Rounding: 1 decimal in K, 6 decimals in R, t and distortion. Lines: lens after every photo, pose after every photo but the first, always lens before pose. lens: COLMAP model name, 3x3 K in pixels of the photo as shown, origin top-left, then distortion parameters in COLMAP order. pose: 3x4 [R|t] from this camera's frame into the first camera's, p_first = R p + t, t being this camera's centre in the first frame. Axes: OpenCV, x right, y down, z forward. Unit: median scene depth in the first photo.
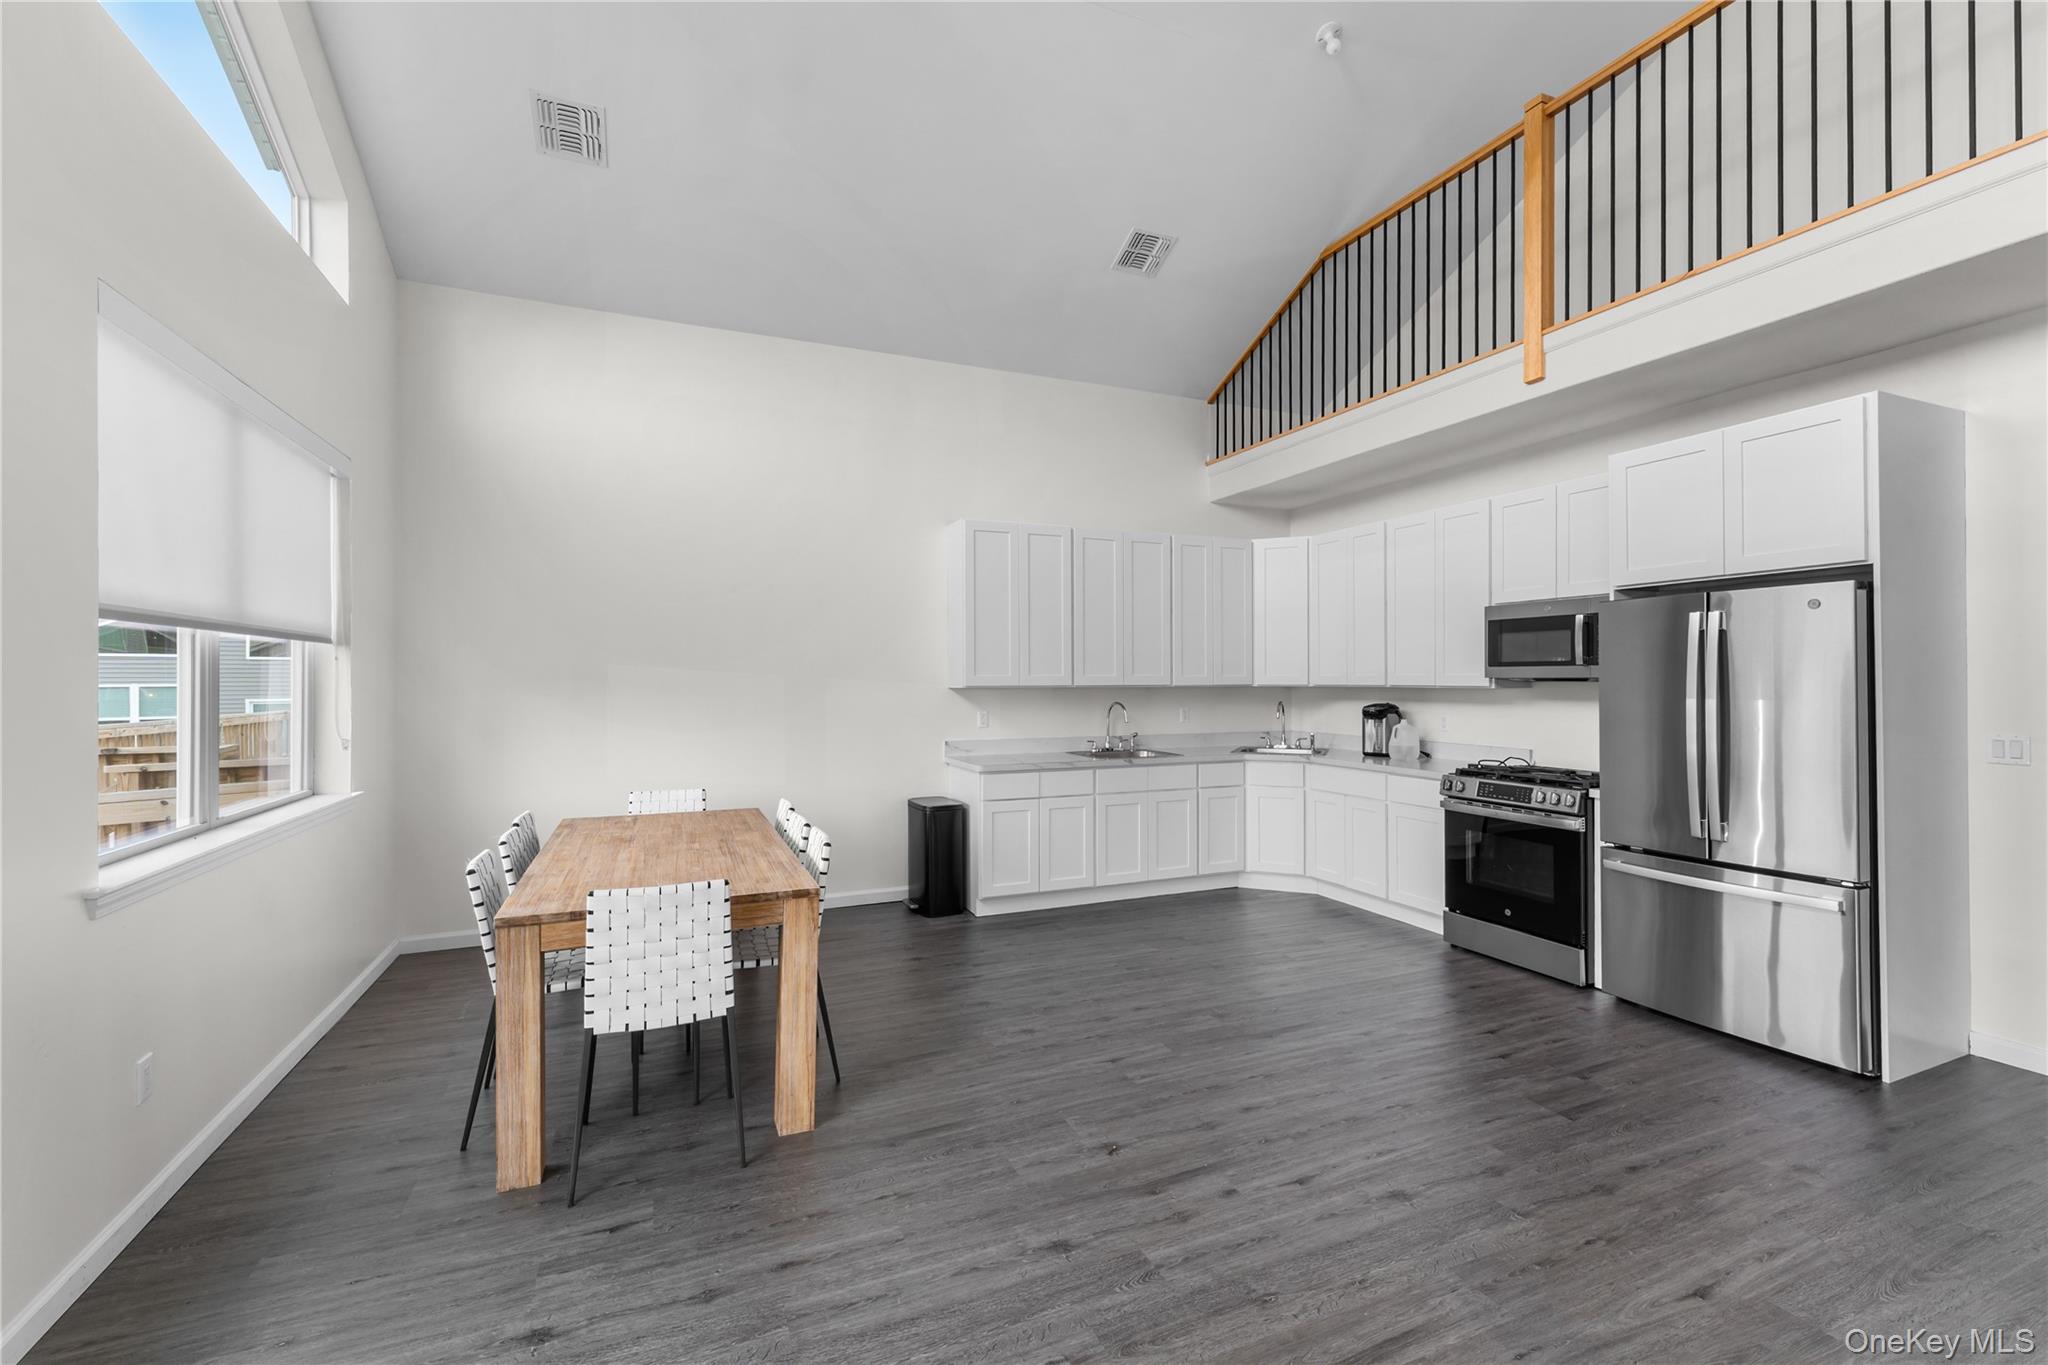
lens RADIAL K [[855.7, 0, 1024.0], [0, 855.7, 682.5], [0, 0, 1]] dist [0.000979, 0.000376]
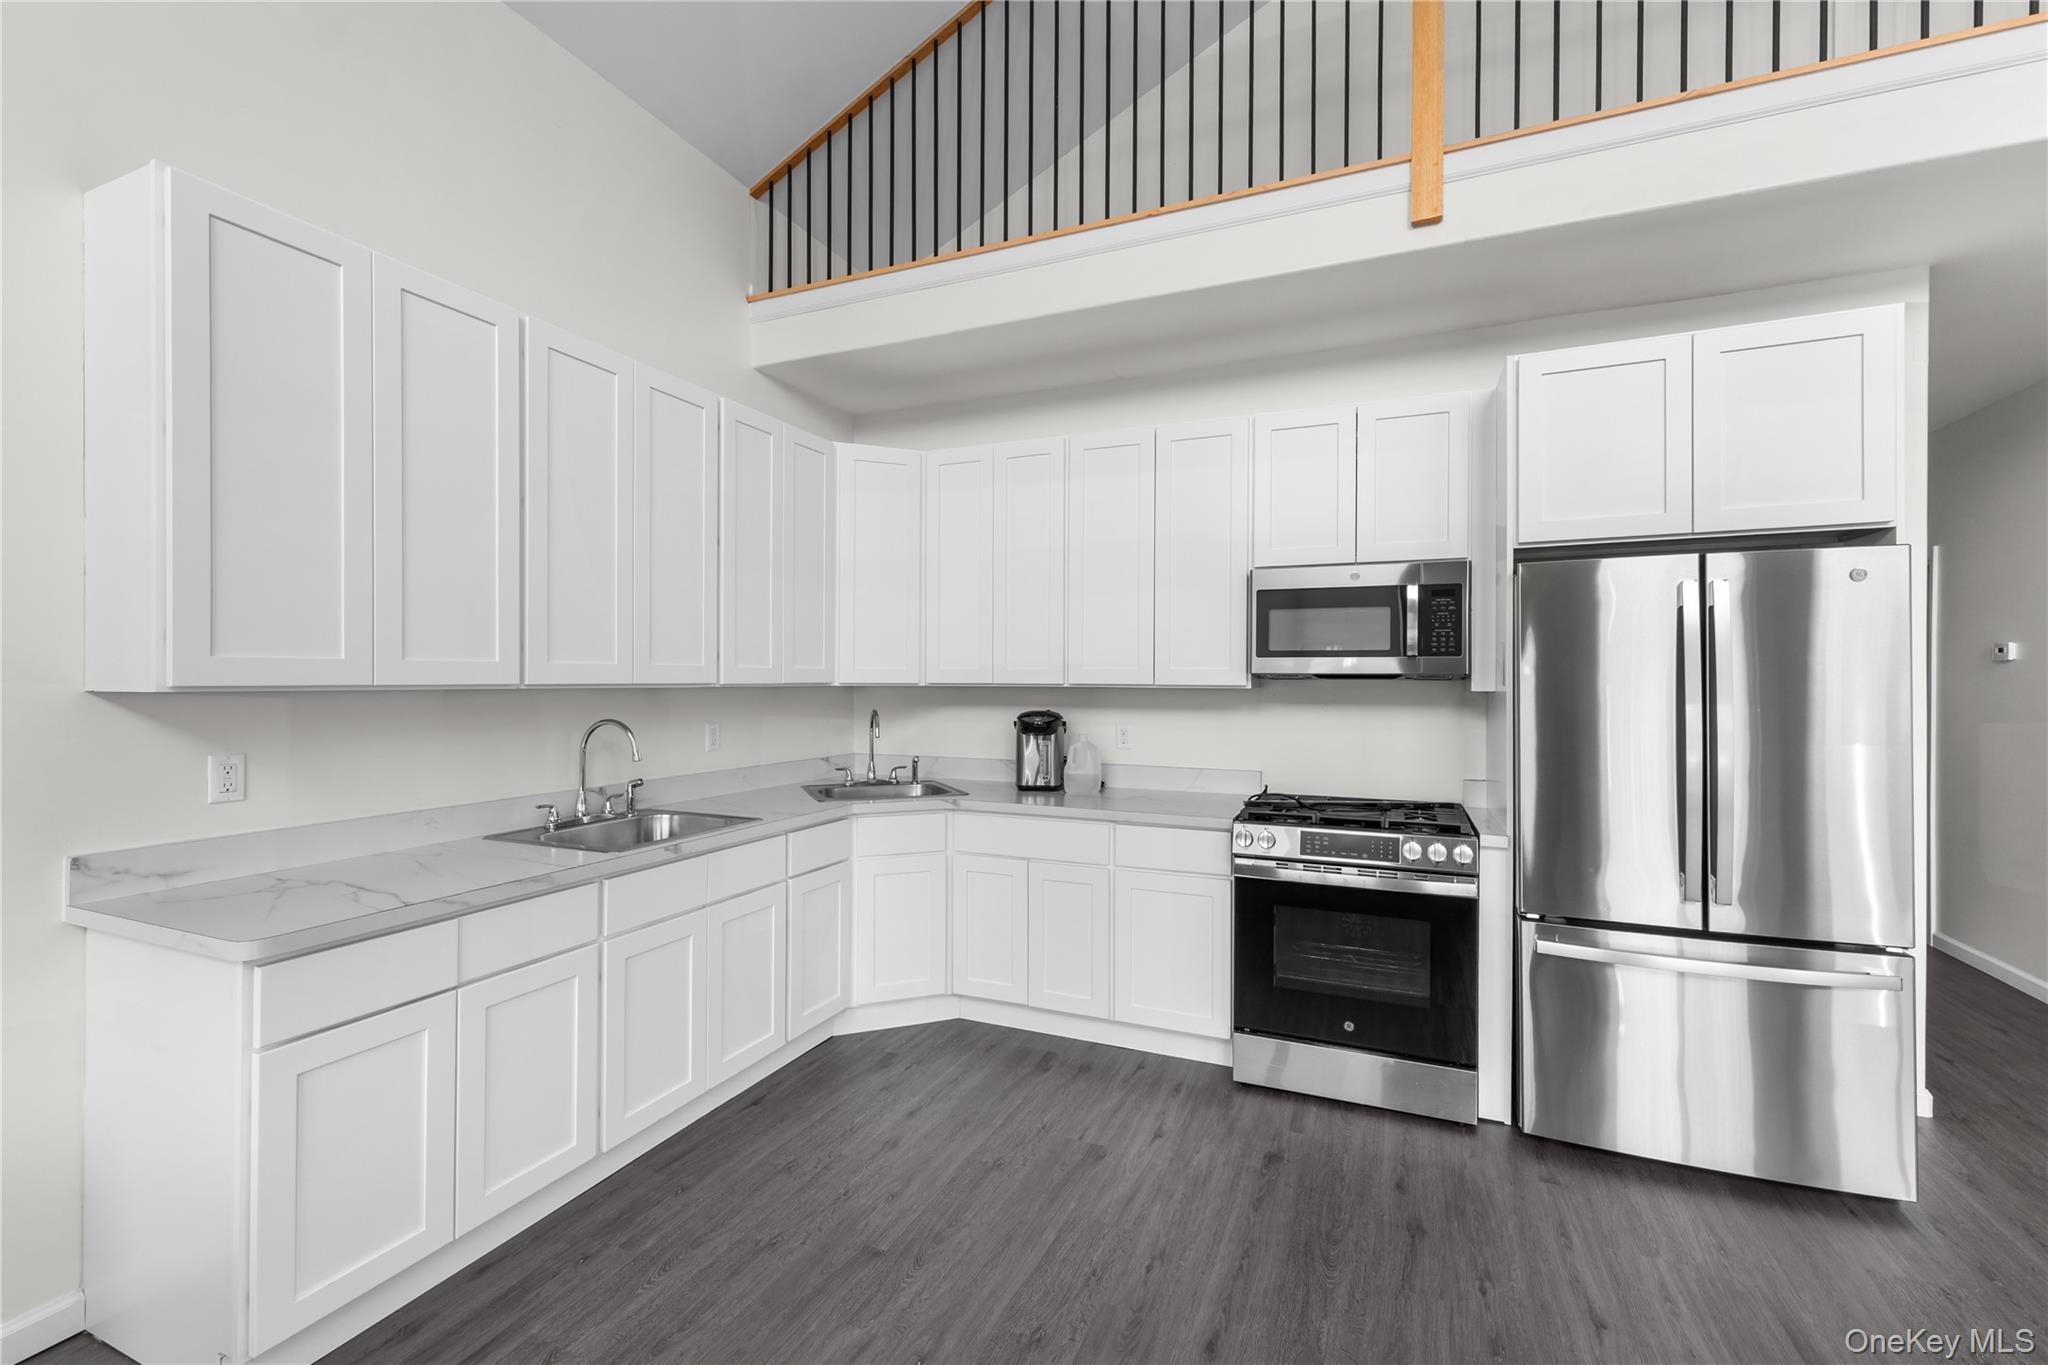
lens RADIAL K [[855.7, 0, 1024.0], [0, 855.7, 682.5], [0, 0, 1]] dist [0.000979, 0.000376]
pose [[0.721835, 0.001015, 0.692064, -0.059822], [-0.002616, 0.999996, 0.001261, 0.001134], [-0.692060, -0.002721, 0.721835, 0.542446]]
